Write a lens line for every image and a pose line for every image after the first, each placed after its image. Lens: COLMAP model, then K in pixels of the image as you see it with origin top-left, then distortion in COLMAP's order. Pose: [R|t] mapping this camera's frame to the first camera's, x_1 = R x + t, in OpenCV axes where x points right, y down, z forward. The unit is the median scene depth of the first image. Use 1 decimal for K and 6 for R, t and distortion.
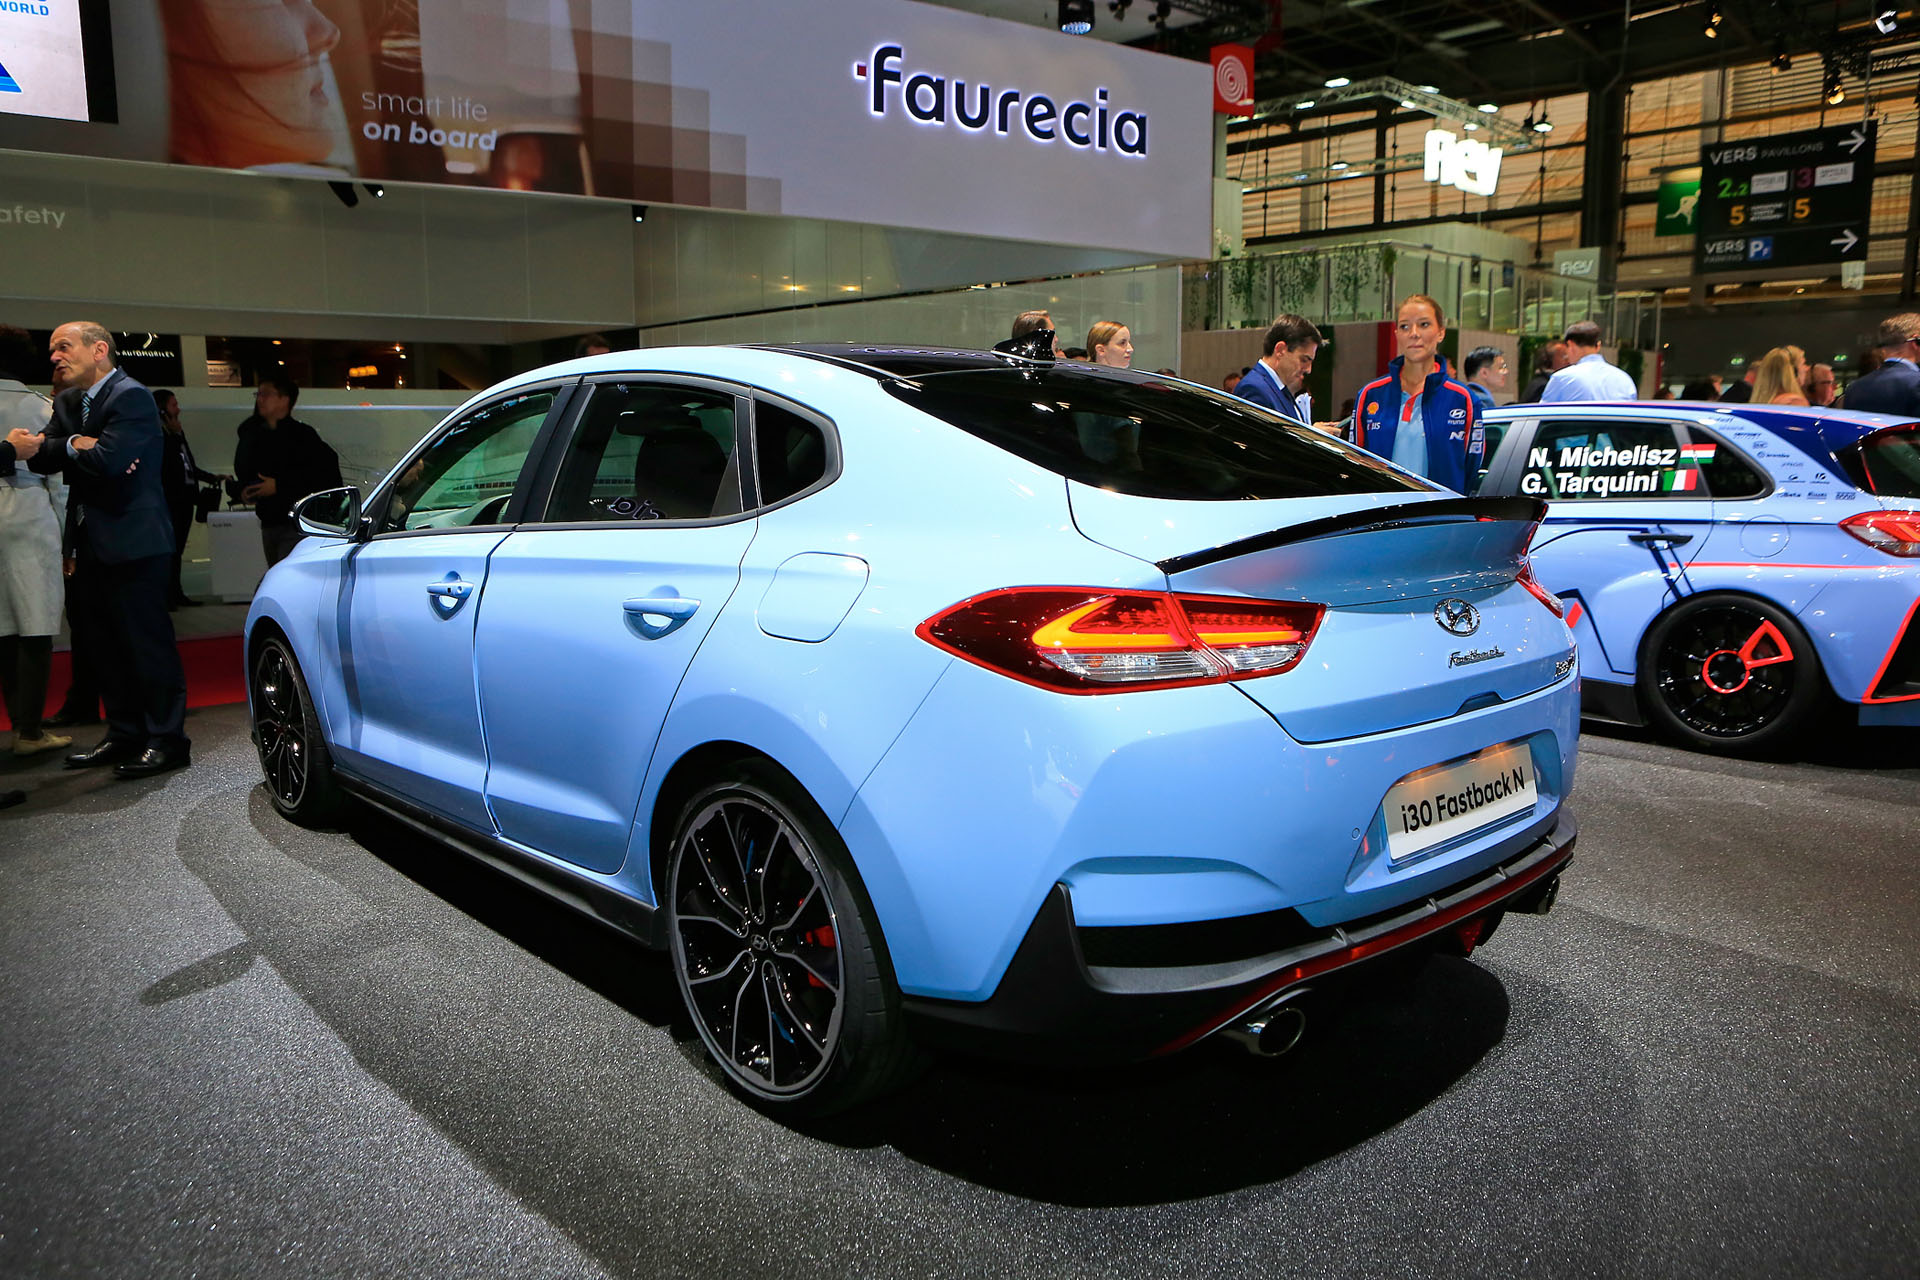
lens RADIAL K [[1451.8, 0, 960.0], [0, 1451.8, 640.0], [0, 0, 1]] dist [-0.108202, 0.095793]
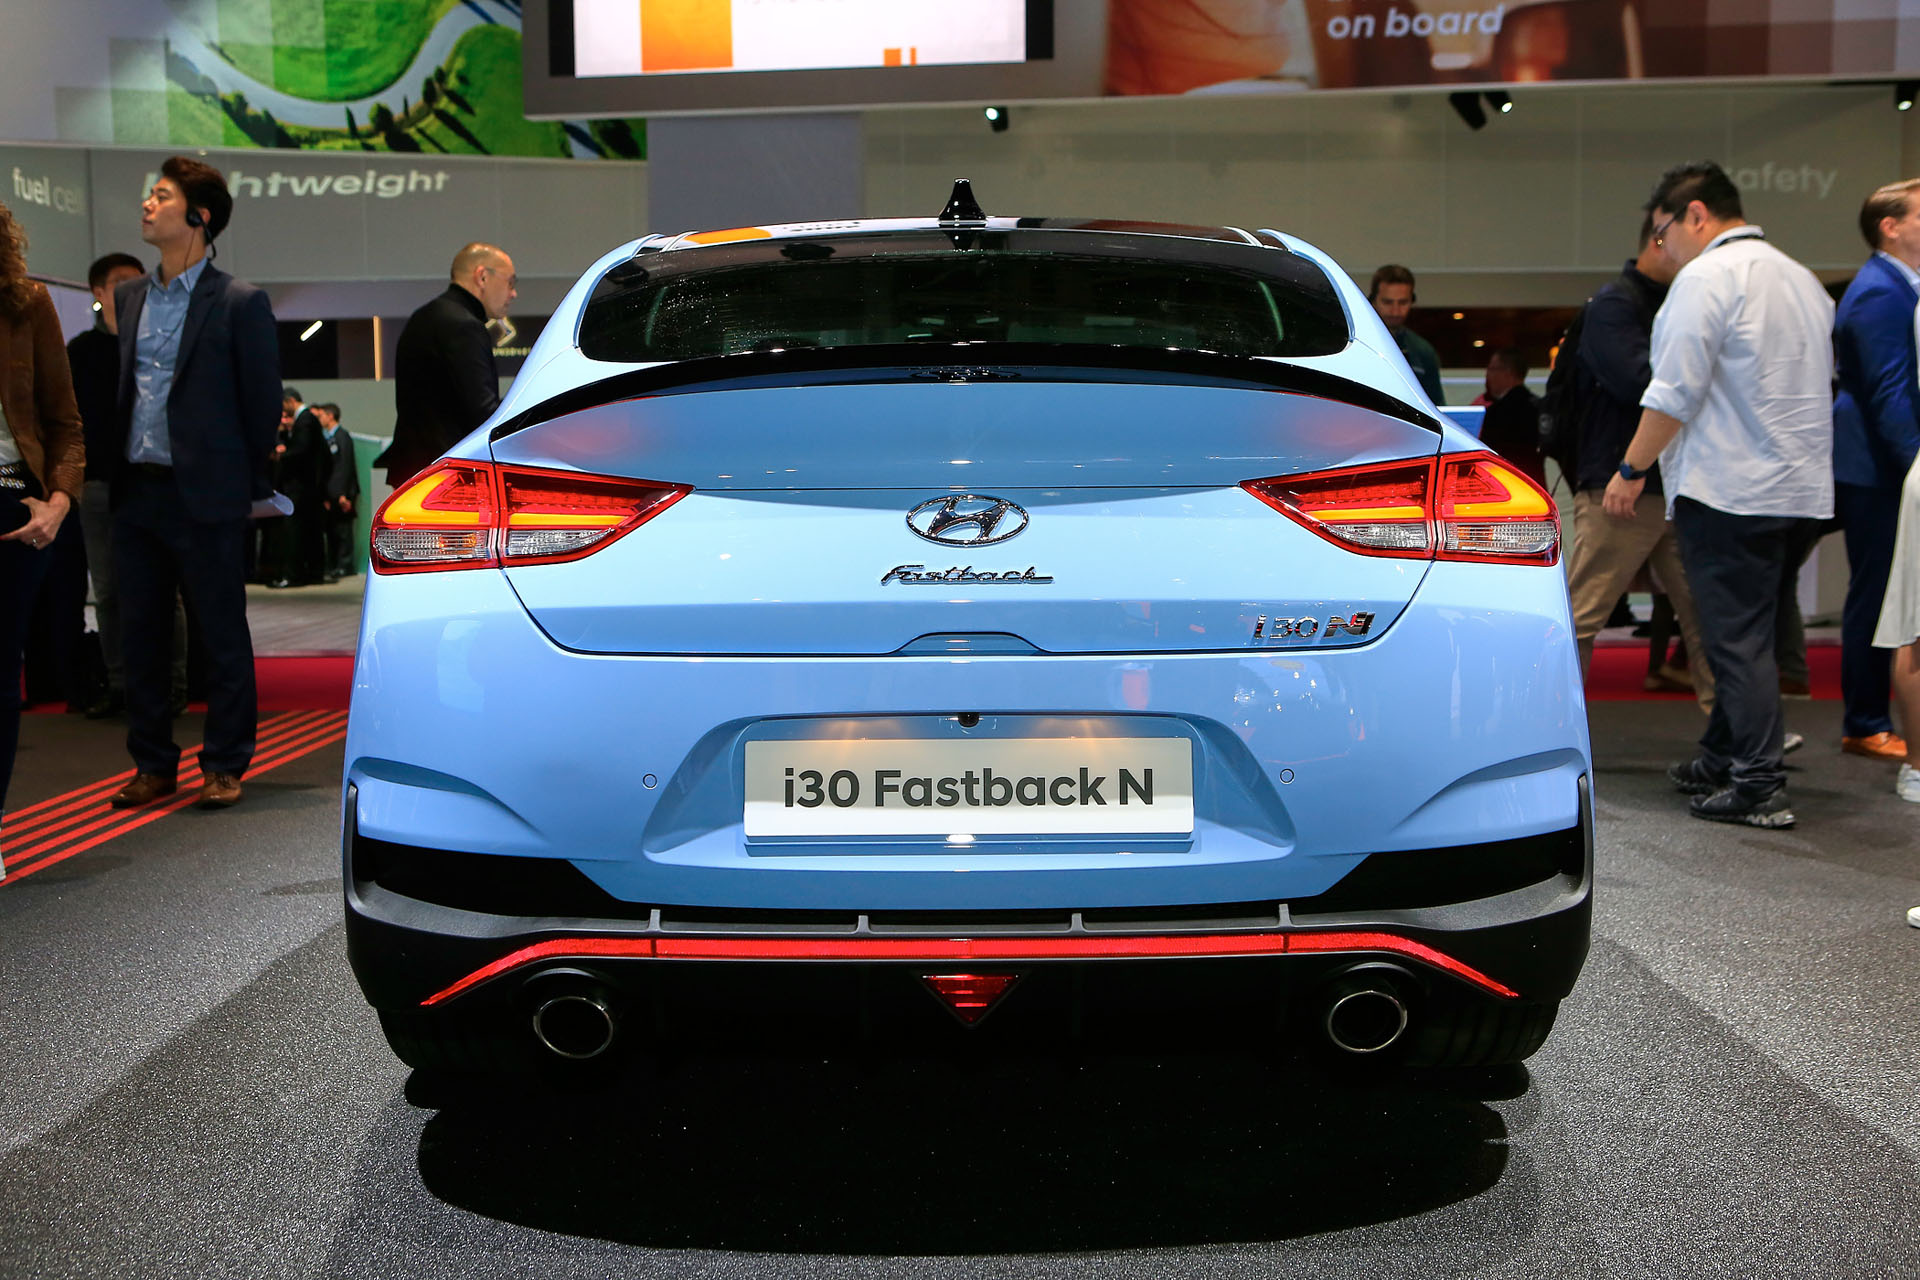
lens RADIAL K [[2052.9, 0, 960.0], [0, 2052.9, 640.0], [0, 0, 1]] dist [-0.047476, -0.012072]
pose [[0.732841, 0.054188, -0.678239, 0.221006], [-0.087606, 0.996041, -0.015080, 0.012145], [0.674736, 0.070470, 0.734687, 0.060611]]
